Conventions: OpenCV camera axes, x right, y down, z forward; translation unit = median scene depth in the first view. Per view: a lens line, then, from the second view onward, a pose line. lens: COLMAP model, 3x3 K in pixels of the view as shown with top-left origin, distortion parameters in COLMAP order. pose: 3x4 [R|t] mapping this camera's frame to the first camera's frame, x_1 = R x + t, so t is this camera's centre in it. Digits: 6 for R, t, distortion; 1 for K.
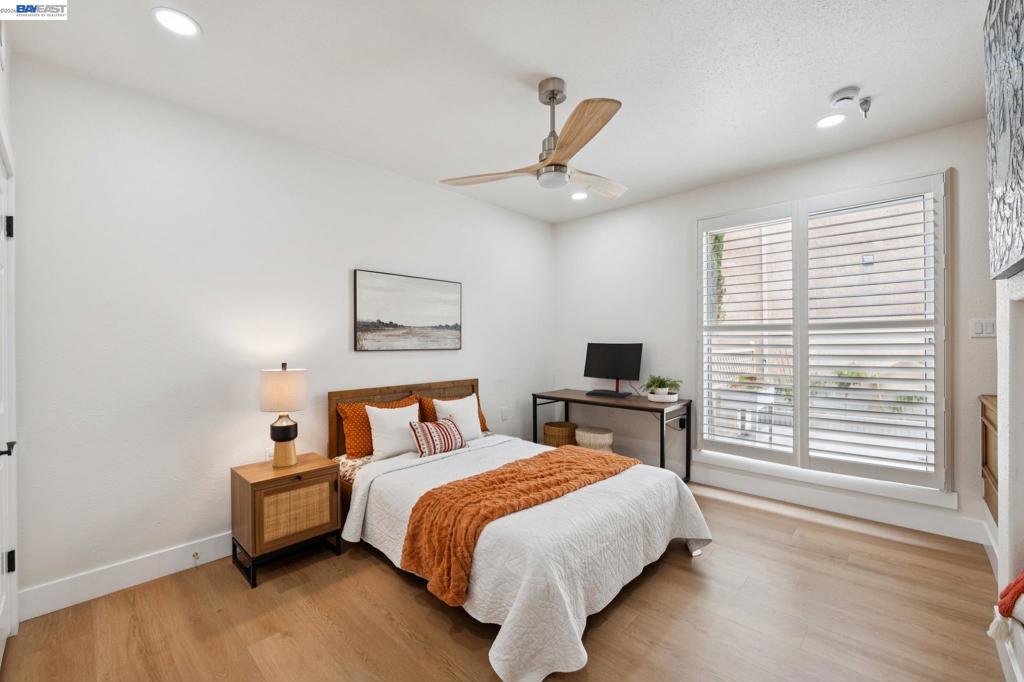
lens RADIAL K [[418.5, 0, 504.9], [0, 418.5, 342.2], [0, 0, 1]] dist [-0.004296, -0.000298]
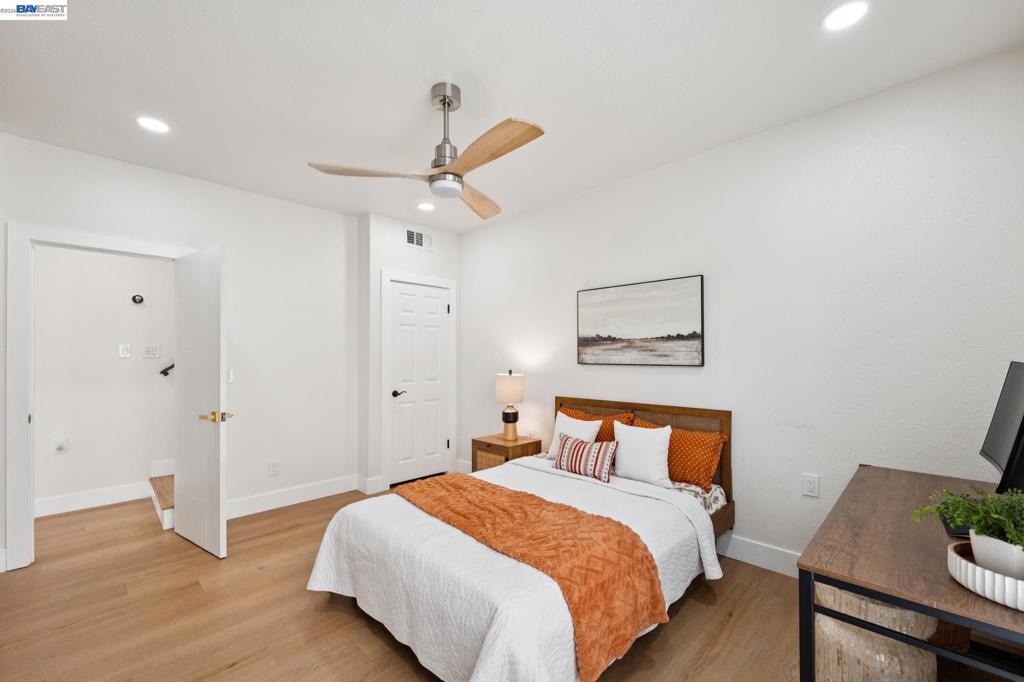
lens RADIAL K [[419.7, 0, 505.4], [0, 419.7, 349.7], [0, 0, 1]] dist [-0.016141, 0.000009]
pose [[-0.034185, -0.014125, -0.999316, 0.715872], [-0.004099, 0.999894, -0.013993, -0.000341], [0.999407, 0.003618, -0.034239, 0.780018]]
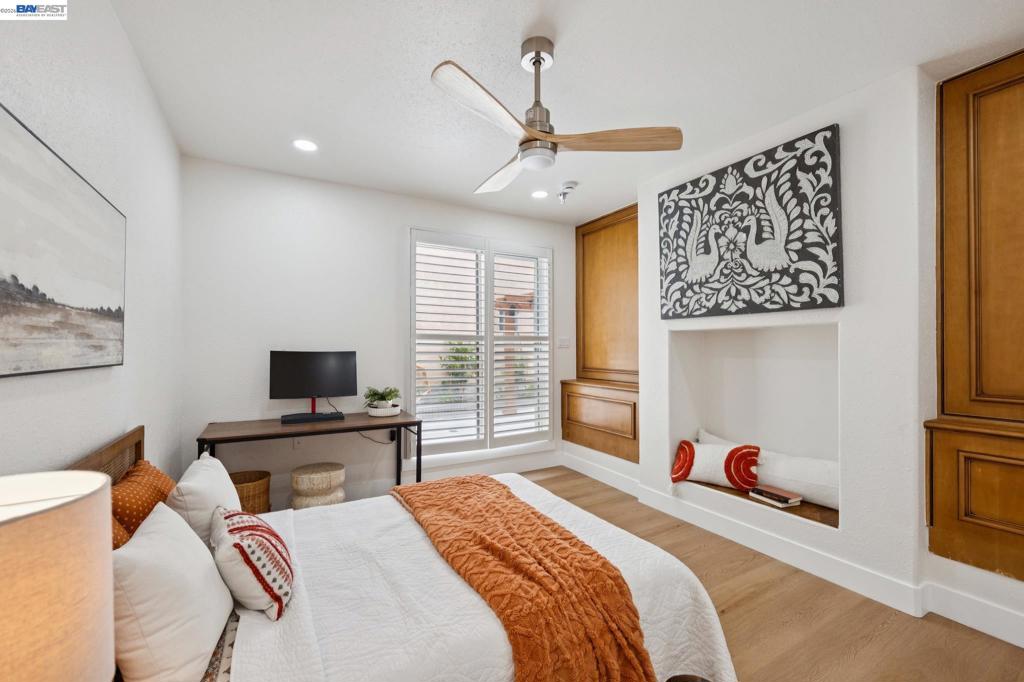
lens RADIAL K [[418.5, 0, 504.9], [0, 418.5, 342.2], [0, 0, 1]] dist [-0.004296, -0.000298]
pose [[0.290640, 0.019286, 0.956638, -0.471388], [0.000593, 0.999793, -0.020336, 0.002103], [-0.956832, 0.006477, 0.290568, 0.546606]]
